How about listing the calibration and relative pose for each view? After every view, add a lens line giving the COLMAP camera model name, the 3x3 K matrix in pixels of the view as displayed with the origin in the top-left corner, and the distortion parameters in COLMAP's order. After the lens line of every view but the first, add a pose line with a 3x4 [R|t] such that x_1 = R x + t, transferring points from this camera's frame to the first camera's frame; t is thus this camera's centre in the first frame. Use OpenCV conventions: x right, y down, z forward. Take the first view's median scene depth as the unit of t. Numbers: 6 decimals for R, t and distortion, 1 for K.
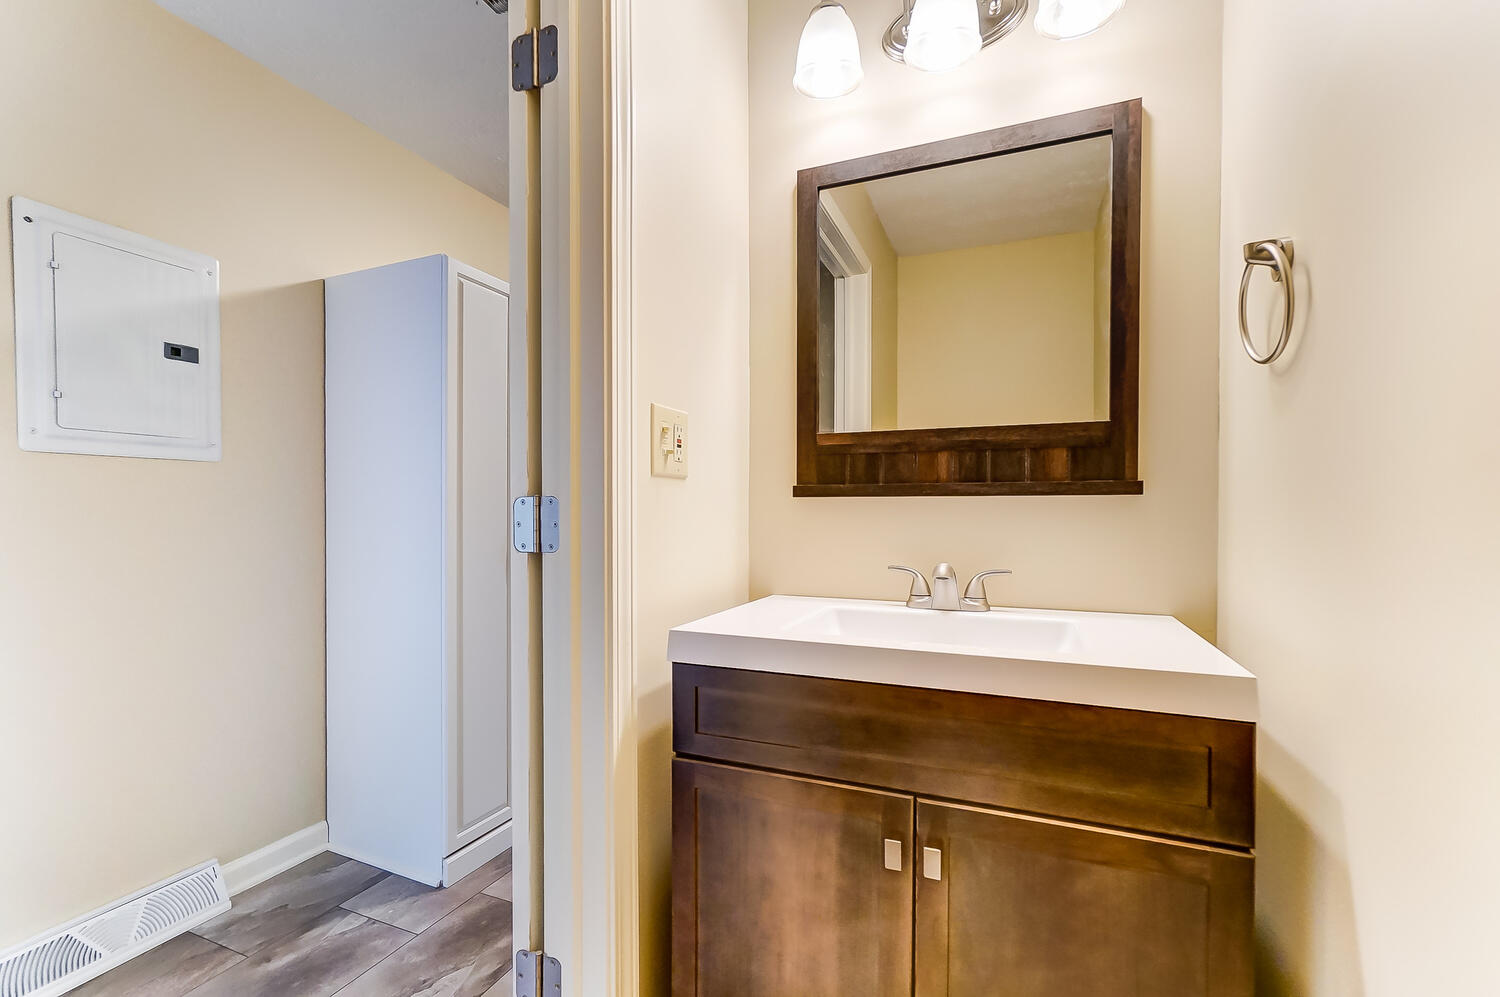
lens RADIAL K [[660.4, 0, 750.0], [0, 660.4, 498.5], [0, 0, 1]] dist [-0.002707, -0.000160]
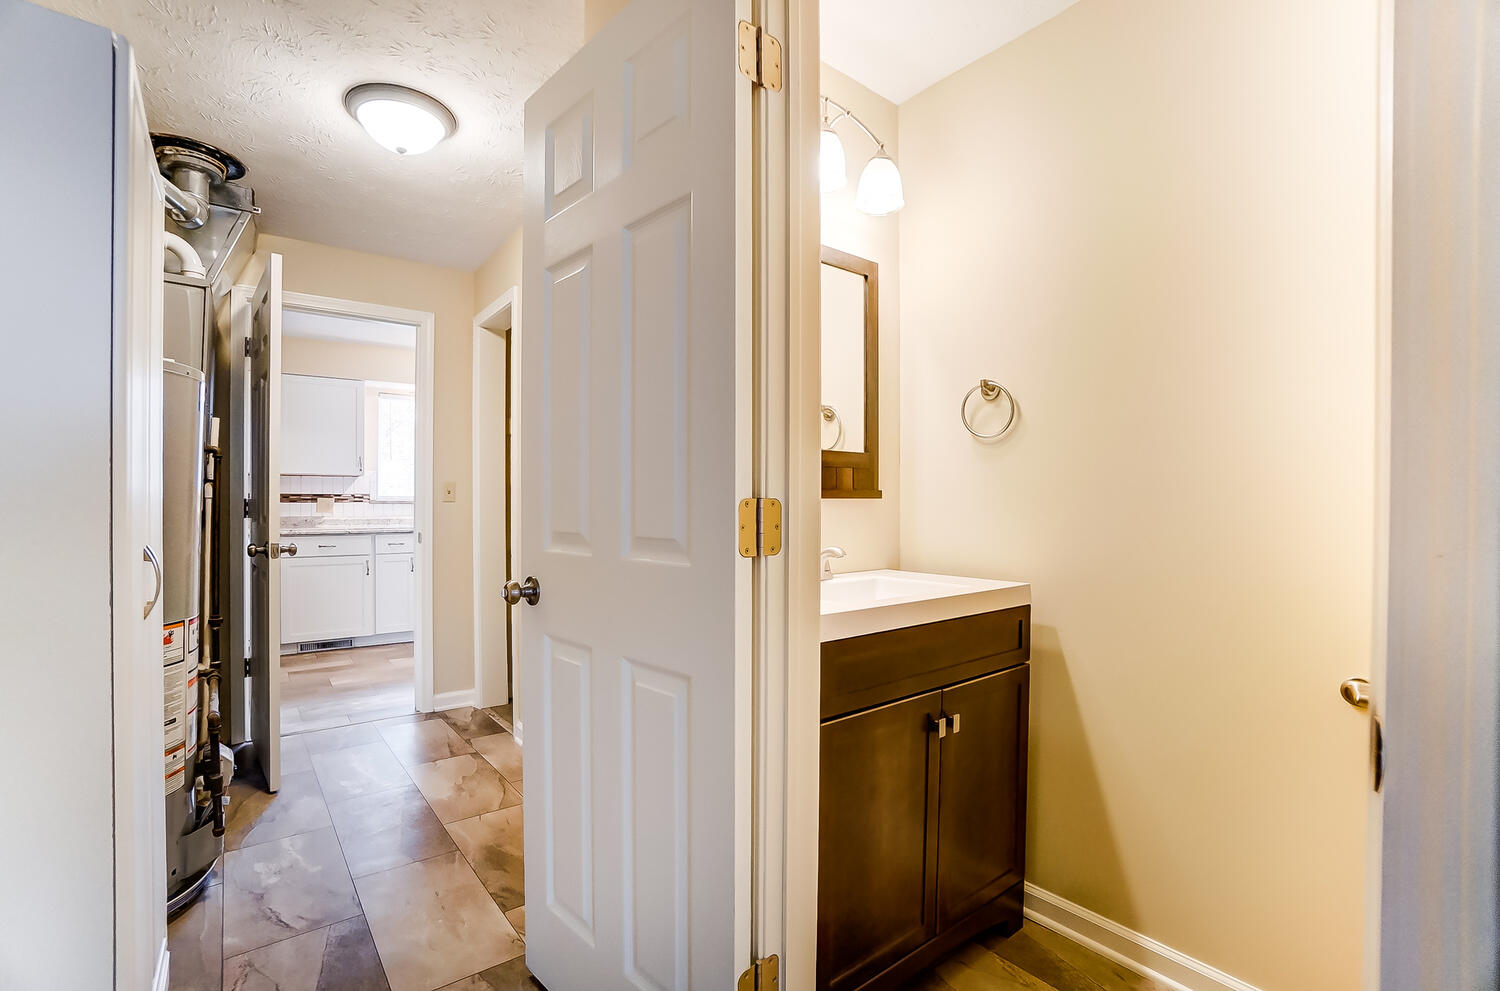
lens RADIAL K [[660.4, 0, 750.0], [0, 660.4, 495.5], [0, 0, 1]] dist [-0.002707, -0.000160]
pose [[0.489010, 0.009041, 0.872231, -1.194816], [-0.015535, 0.999878, -0.001655, -0.006655], [-0.872140, -0.012741, 0.489091, 0.542736]]
